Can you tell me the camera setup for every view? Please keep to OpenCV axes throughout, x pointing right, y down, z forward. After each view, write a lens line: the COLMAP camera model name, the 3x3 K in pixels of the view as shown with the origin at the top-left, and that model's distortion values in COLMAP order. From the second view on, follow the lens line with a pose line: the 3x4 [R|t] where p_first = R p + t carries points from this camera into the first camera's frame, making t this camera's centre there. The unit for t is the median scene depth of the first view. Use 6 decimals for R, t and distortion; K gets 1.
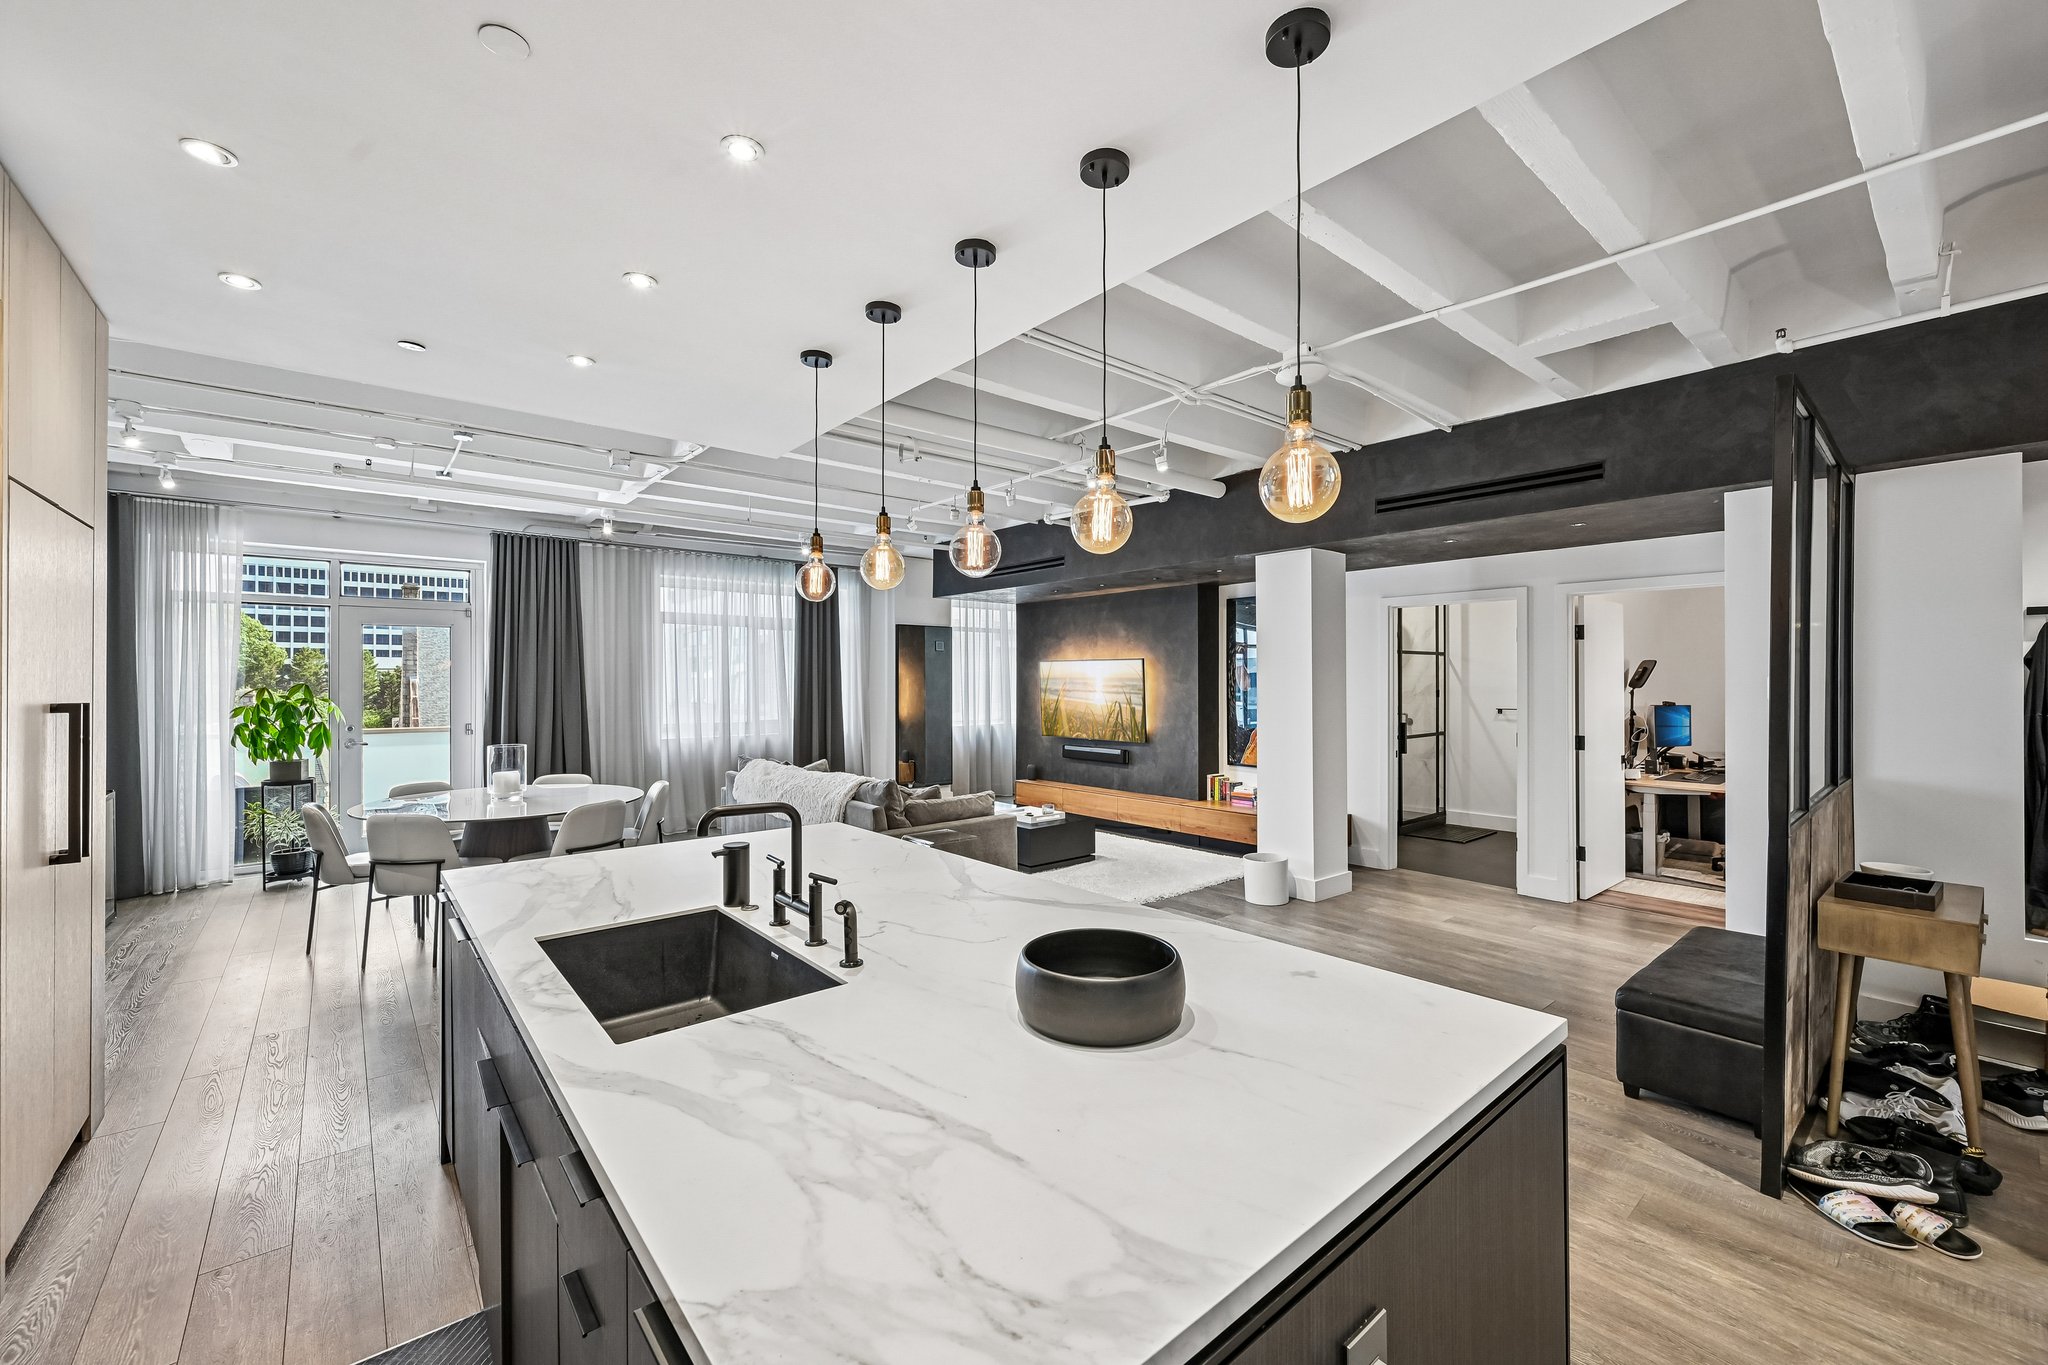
lens RADIAL K [[816.1, 0, 1024.2], [0, 816.1, 679.6], [0, 0, 1]] dist [-0.003129, 0.001010]
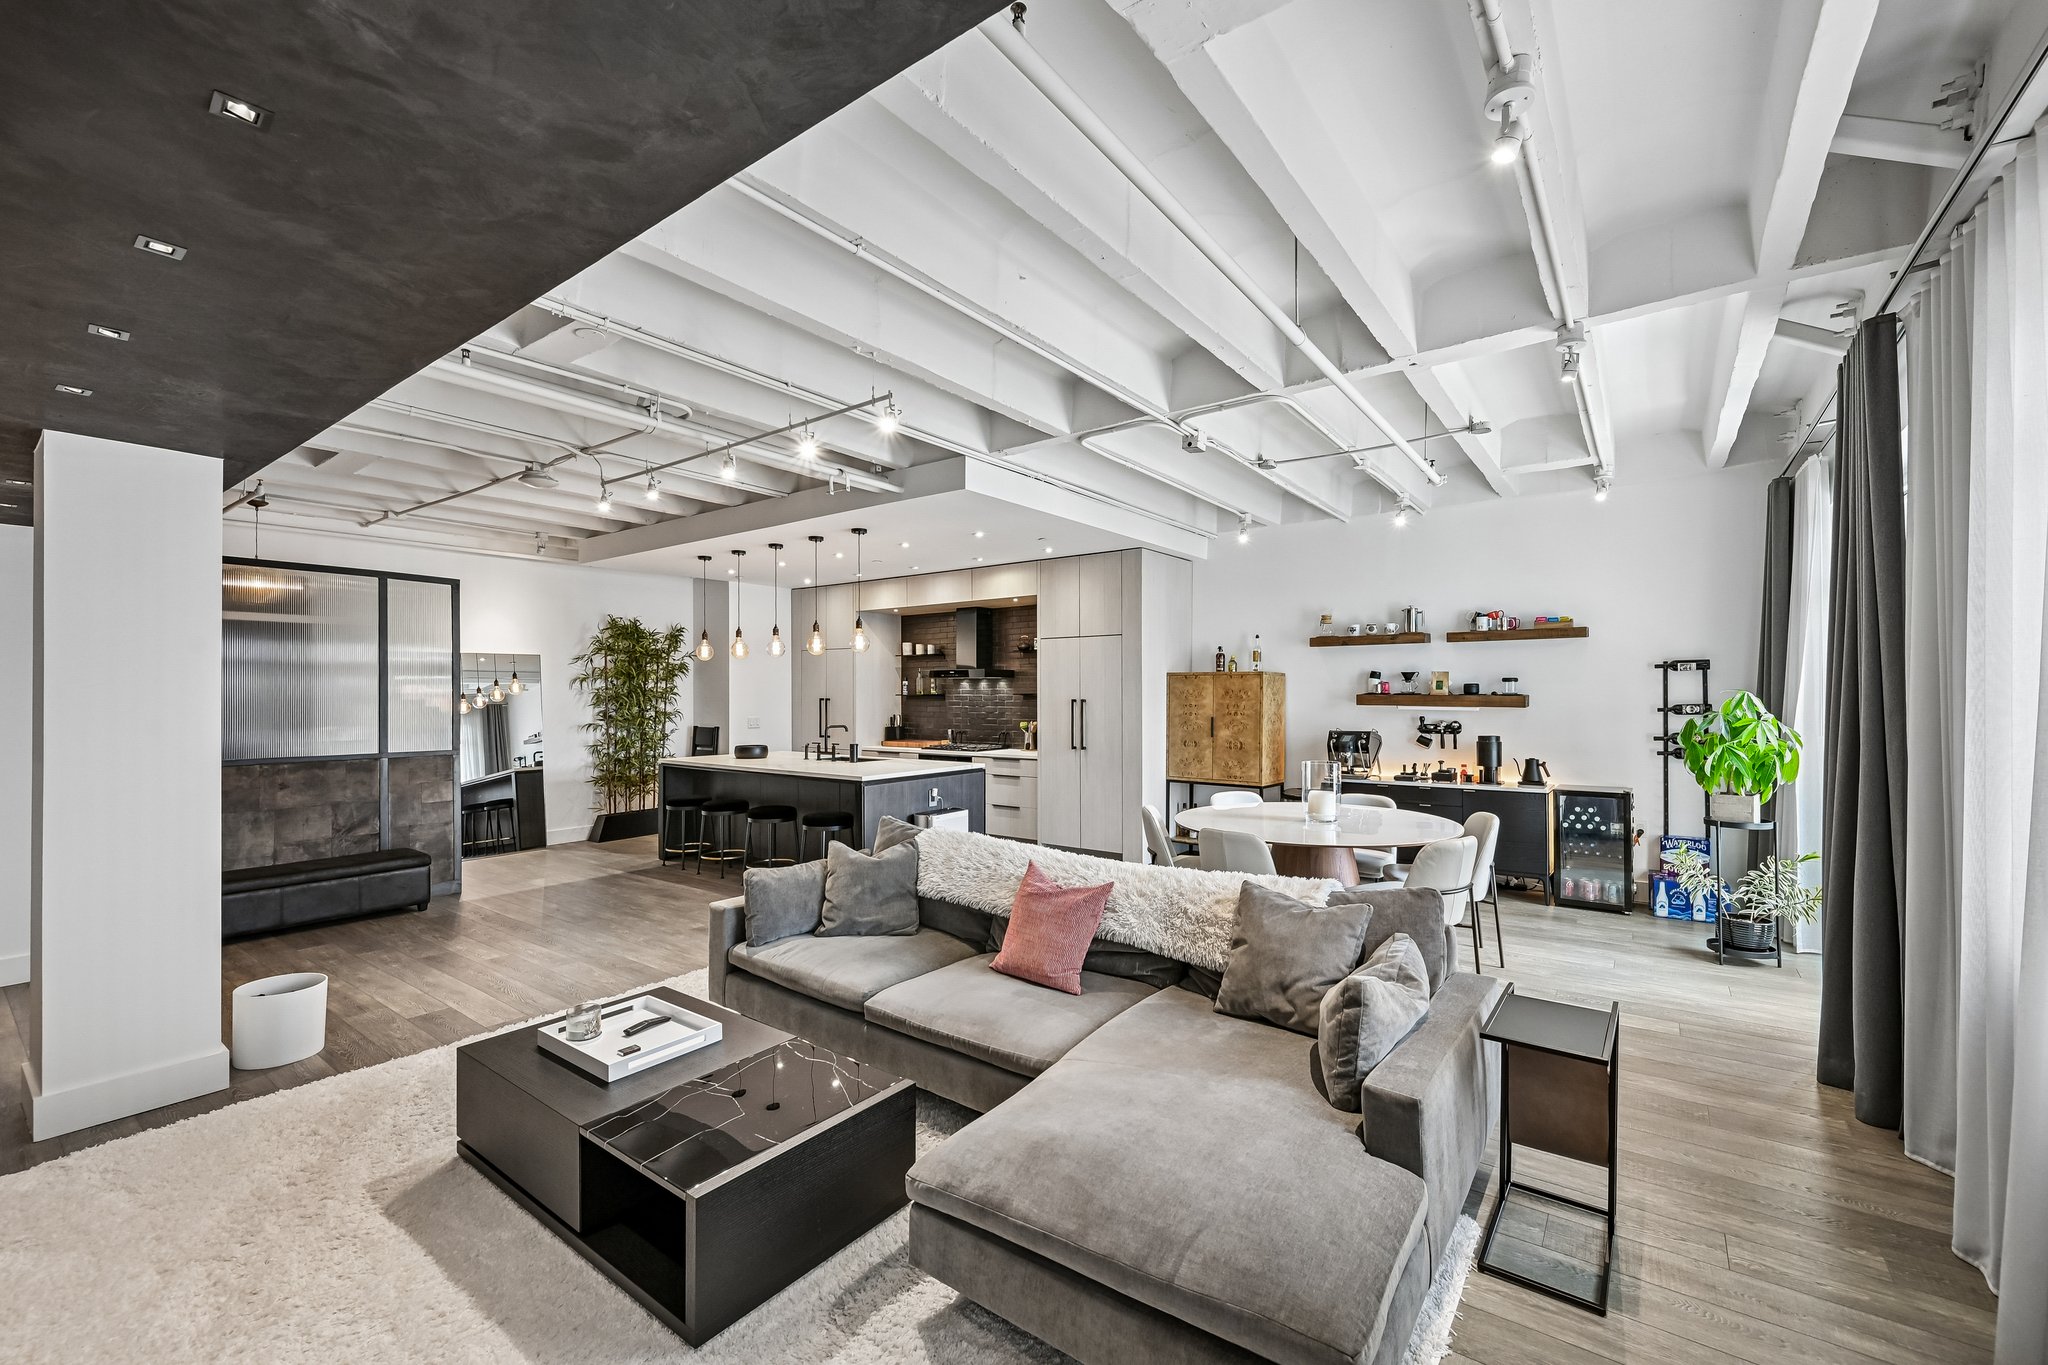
lens RADIAL K [[816.1, 0, 1033.1], [0, 816.1, 690.4], [0, 0, 1]] dist [-0.003129, 0.001010]
pose [[-0.971750, 0.003460, -0.235988, -0.115645], [0.005057, 0.999968, -0.006160, 0.006154], [0.235959, -0.007179, -0.971737, 1.839320]]
